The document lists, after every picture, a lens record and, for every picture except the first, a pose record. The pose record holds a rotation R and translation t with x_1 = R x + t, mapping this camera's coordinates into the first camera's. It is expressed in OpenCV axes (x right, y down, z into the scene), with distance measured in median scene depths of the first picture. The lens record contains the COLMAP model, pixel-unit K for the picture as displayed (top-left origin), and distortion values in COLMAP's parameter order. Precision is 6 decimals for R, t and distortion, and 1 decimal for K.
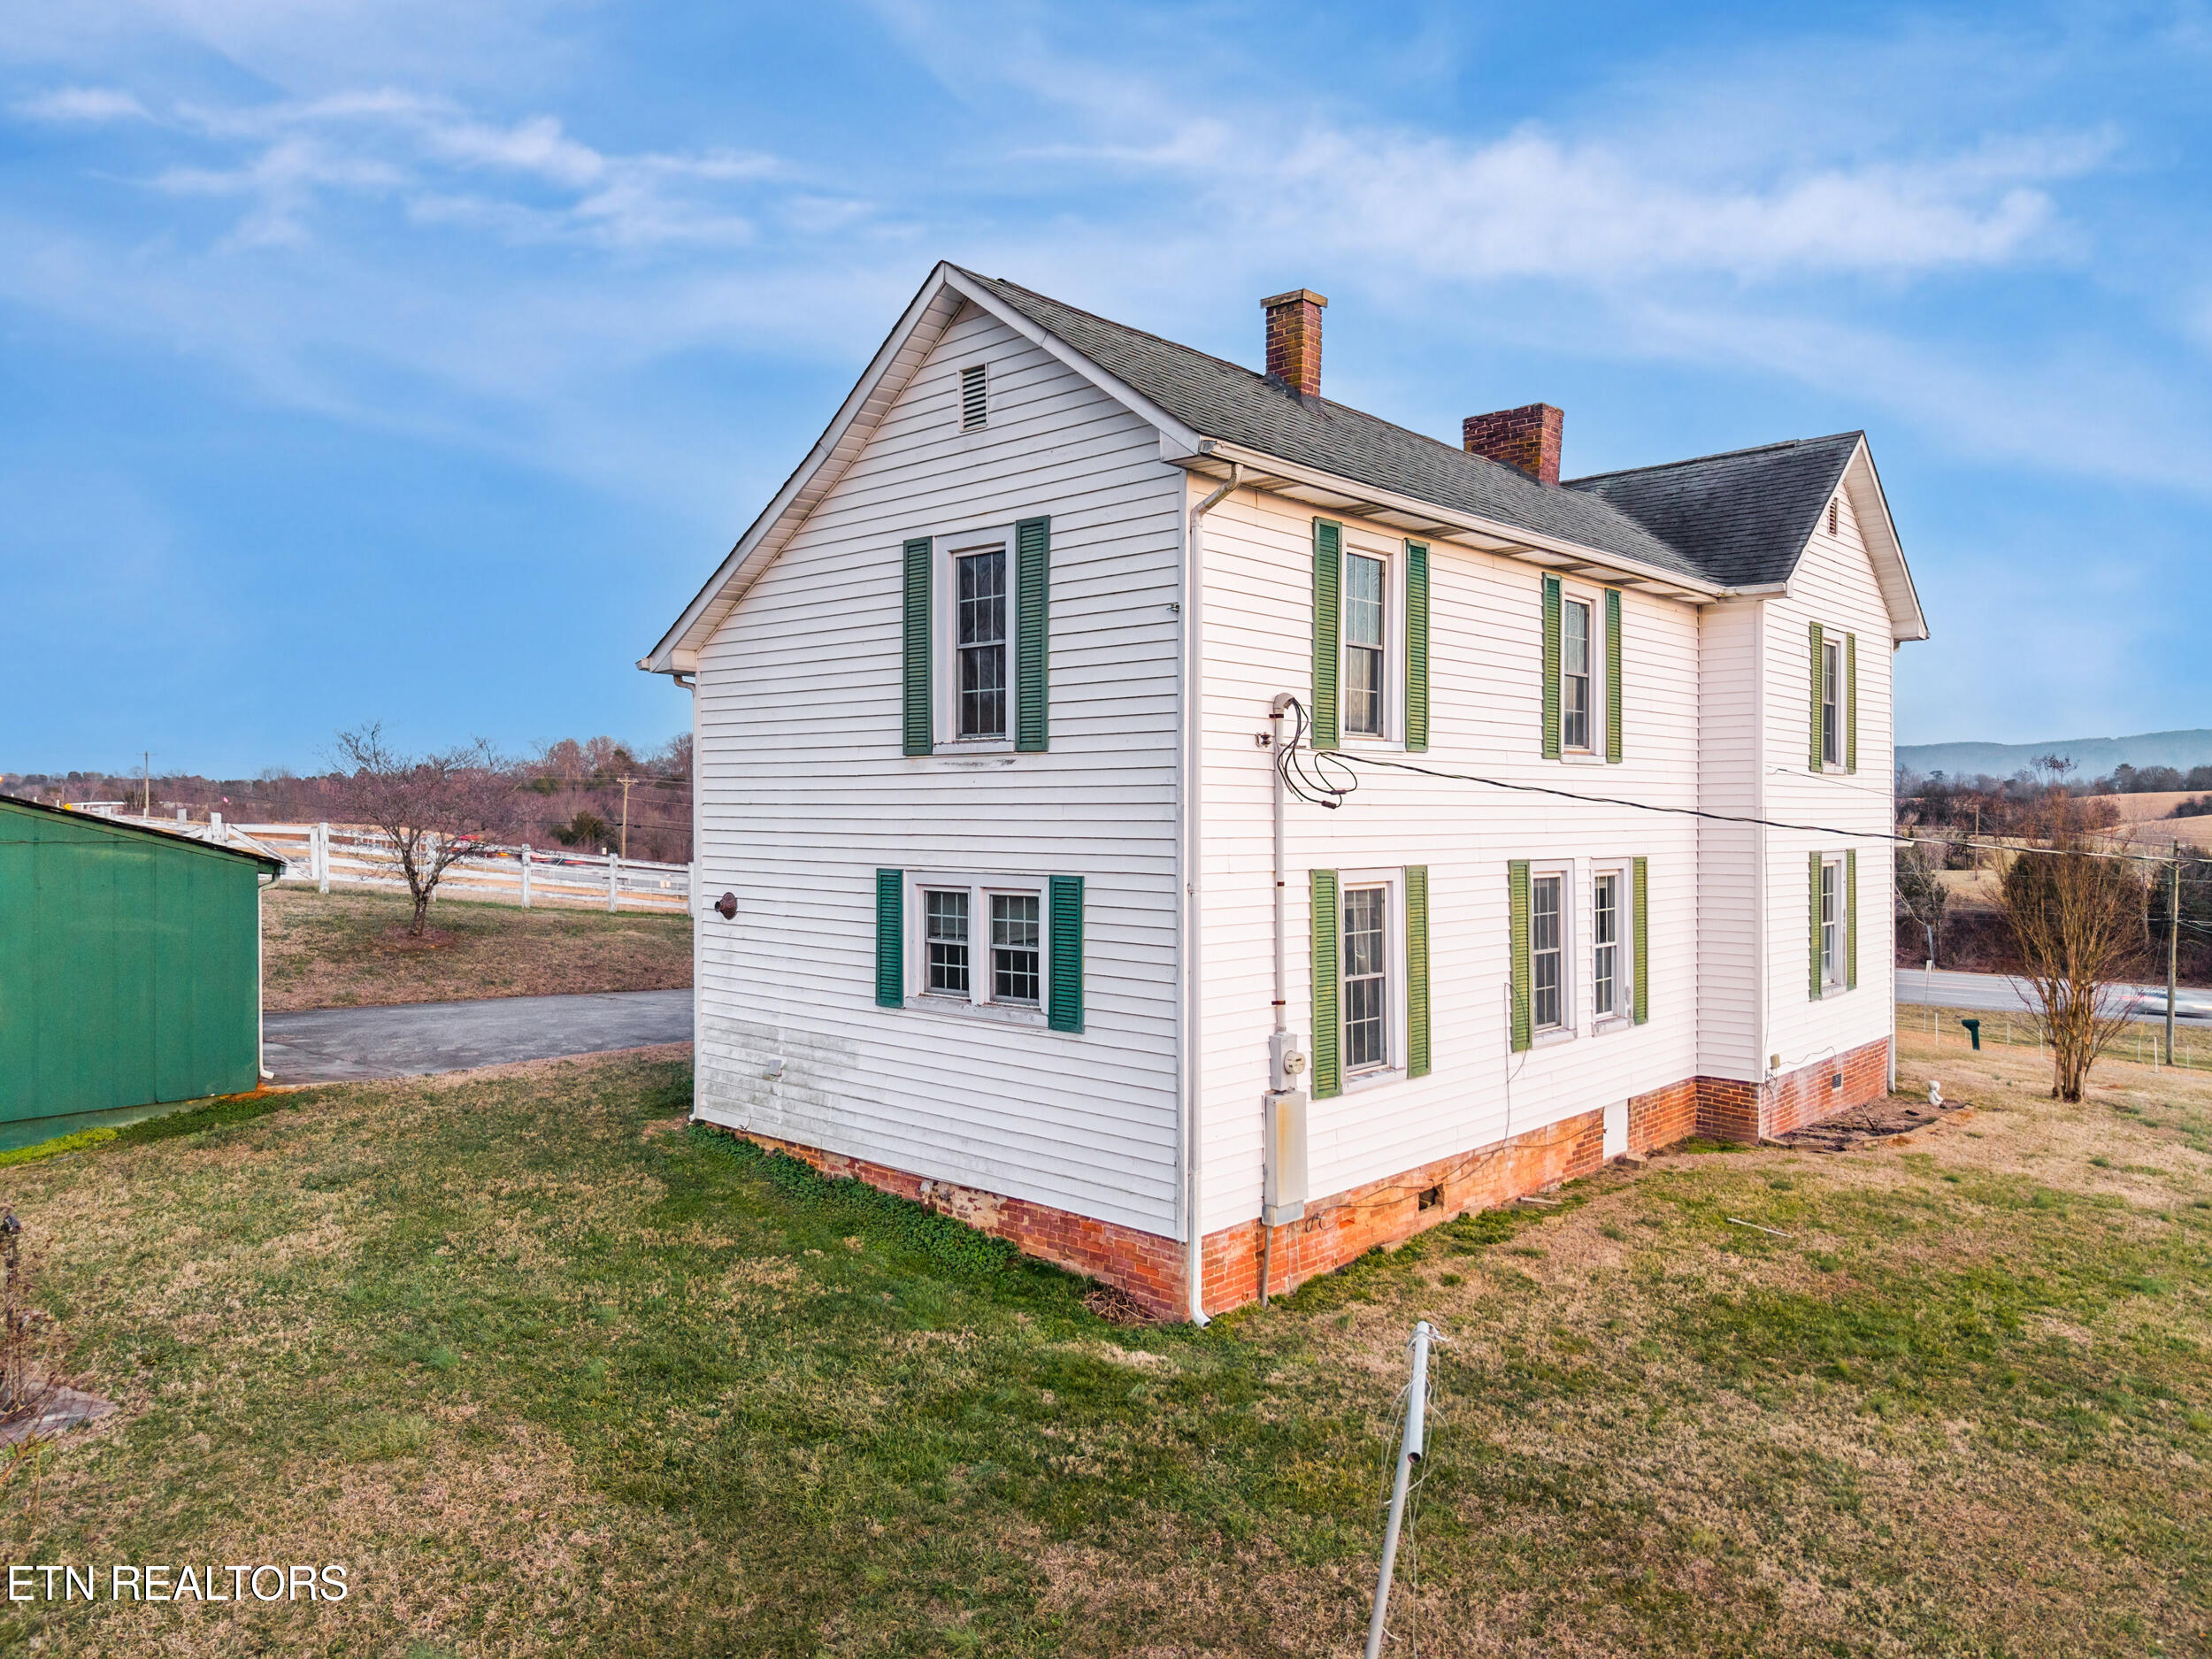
lens RADIAL K [[1488.7, 0, 1106.0], [0, 1488.7, 829.5], [0, 0, 1]] dist [0.047545, -0.080003]
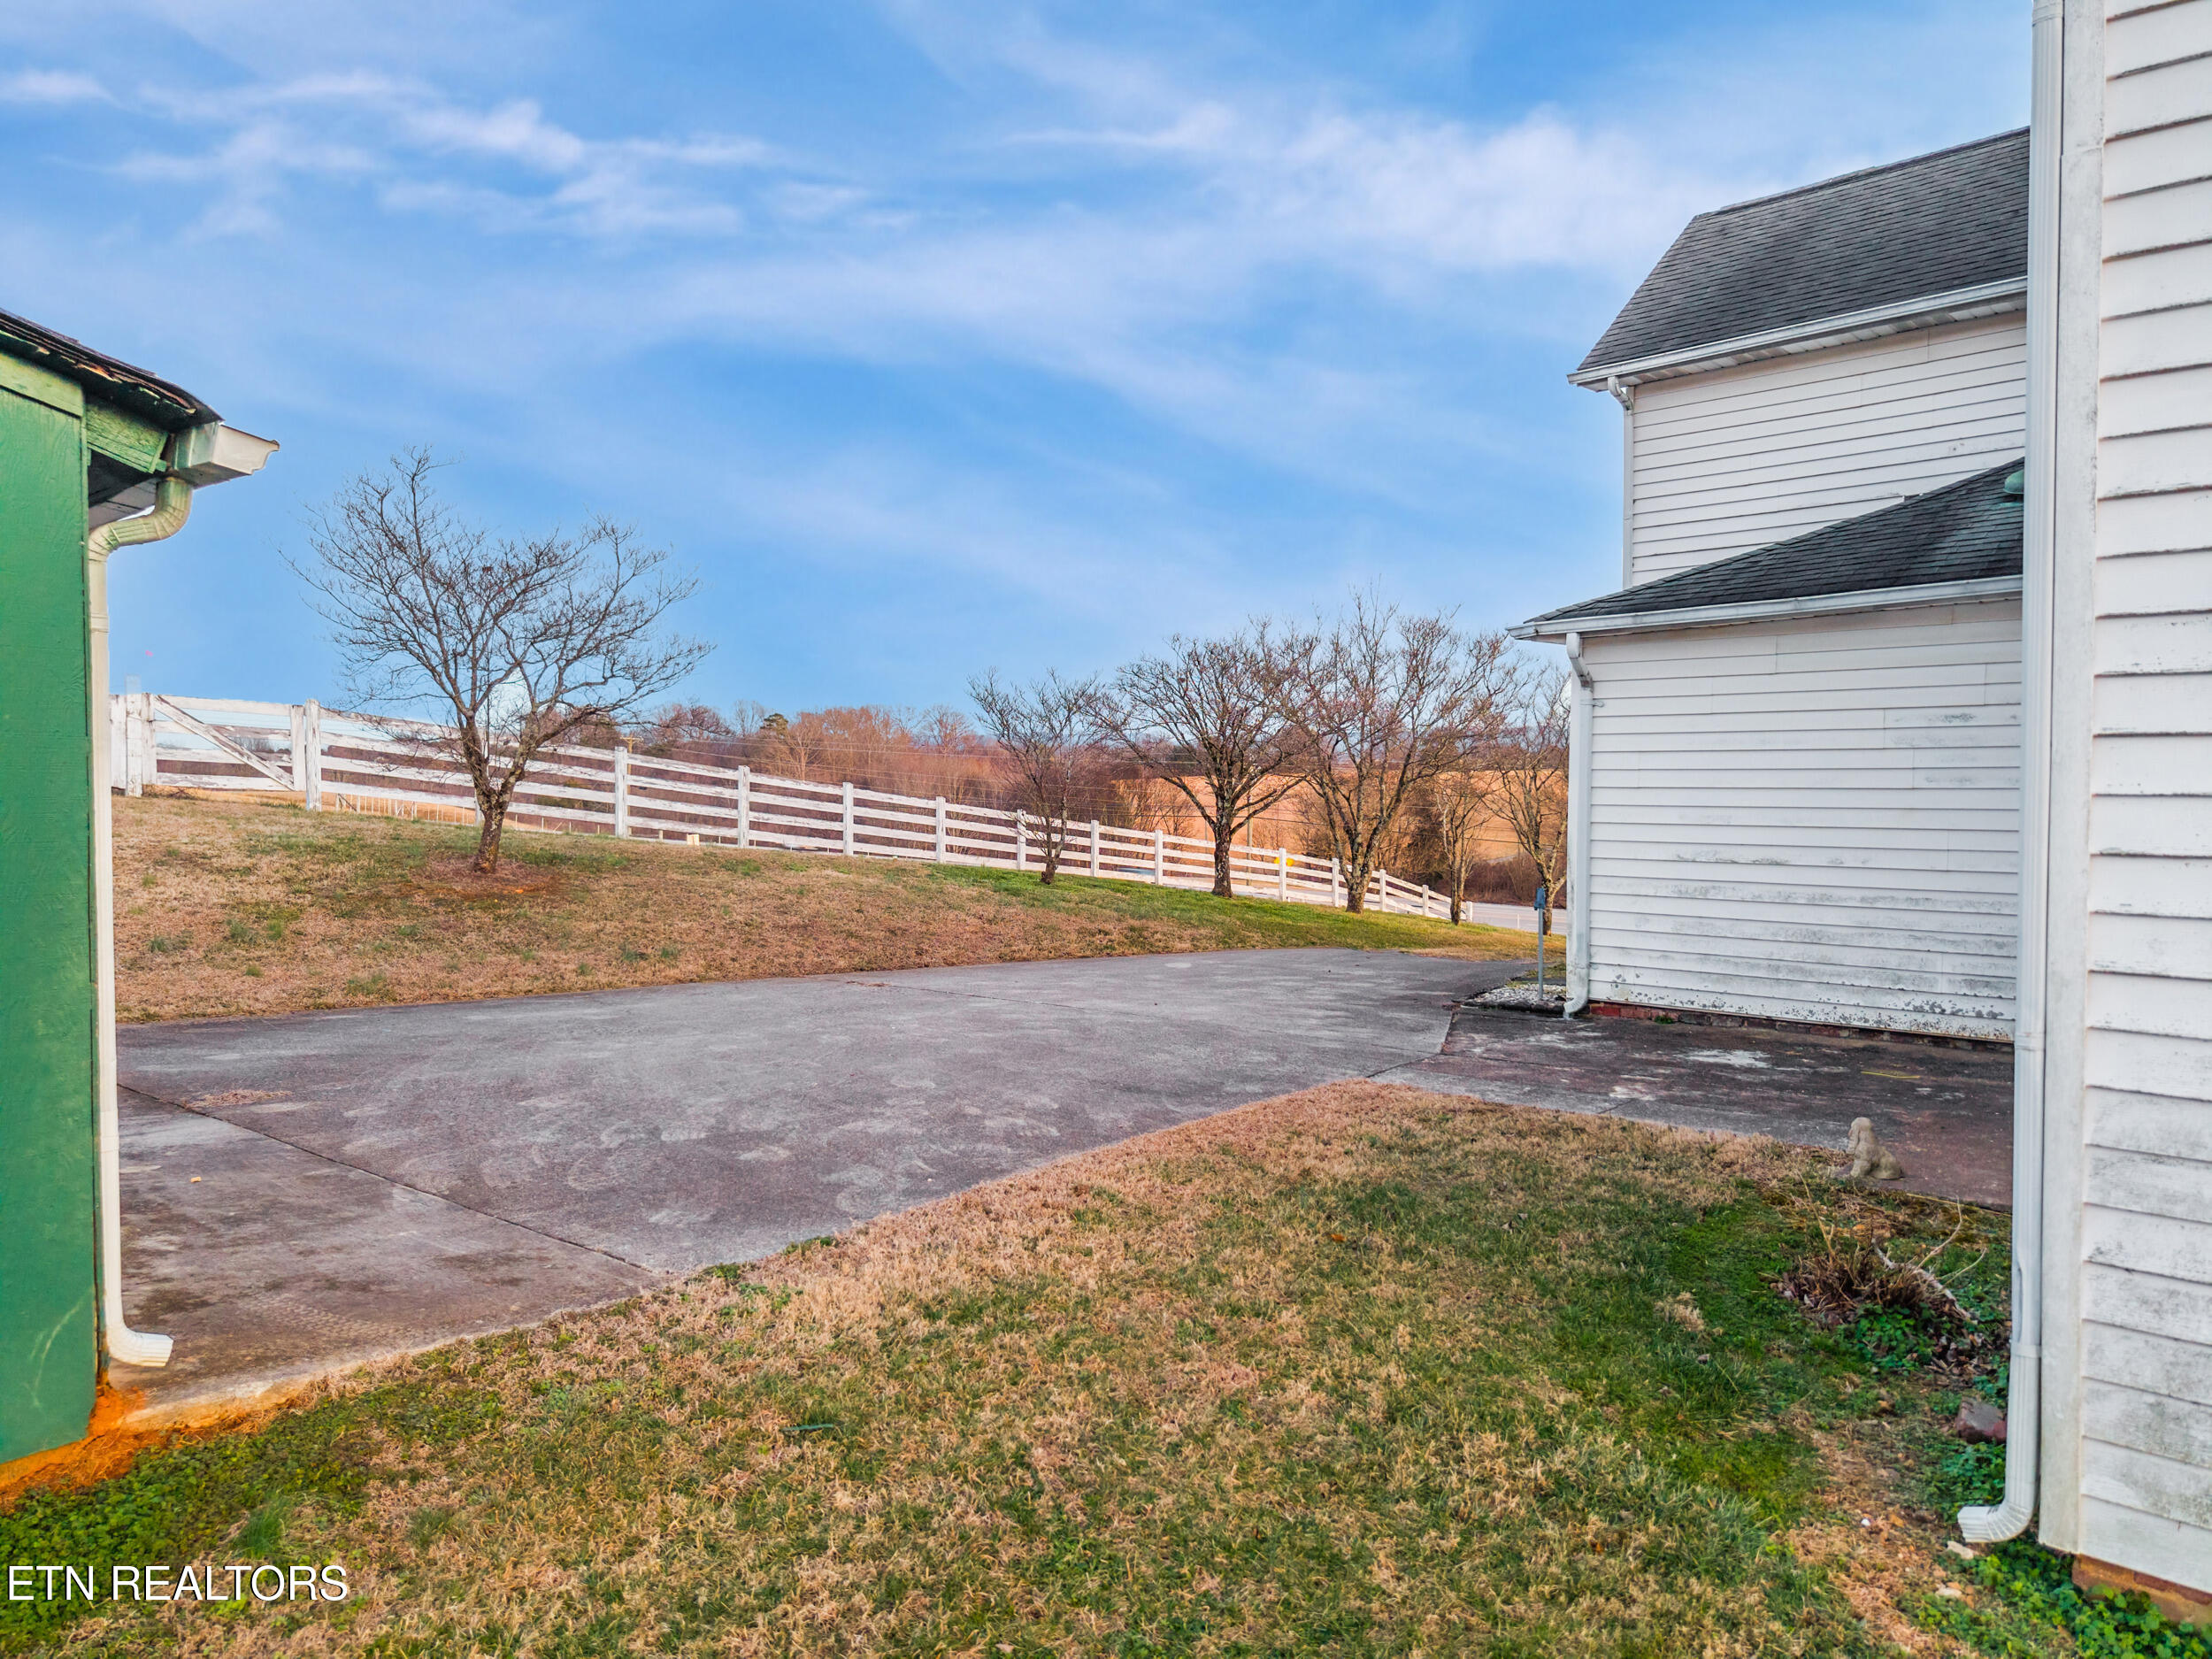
lens RADIAL K [[1488.7, 0, 1106.0], [0, 1488.7, 829.5], [0, 0, 1]] dist [0.047545, -0.080003]
pose [[0.999911, -0.001356, 0.013235, -0.267515], [0.001122, 0.999843, 0.017662, 0.051281], [-0.013257, -0.017646, 0.999756, 0.496825]]
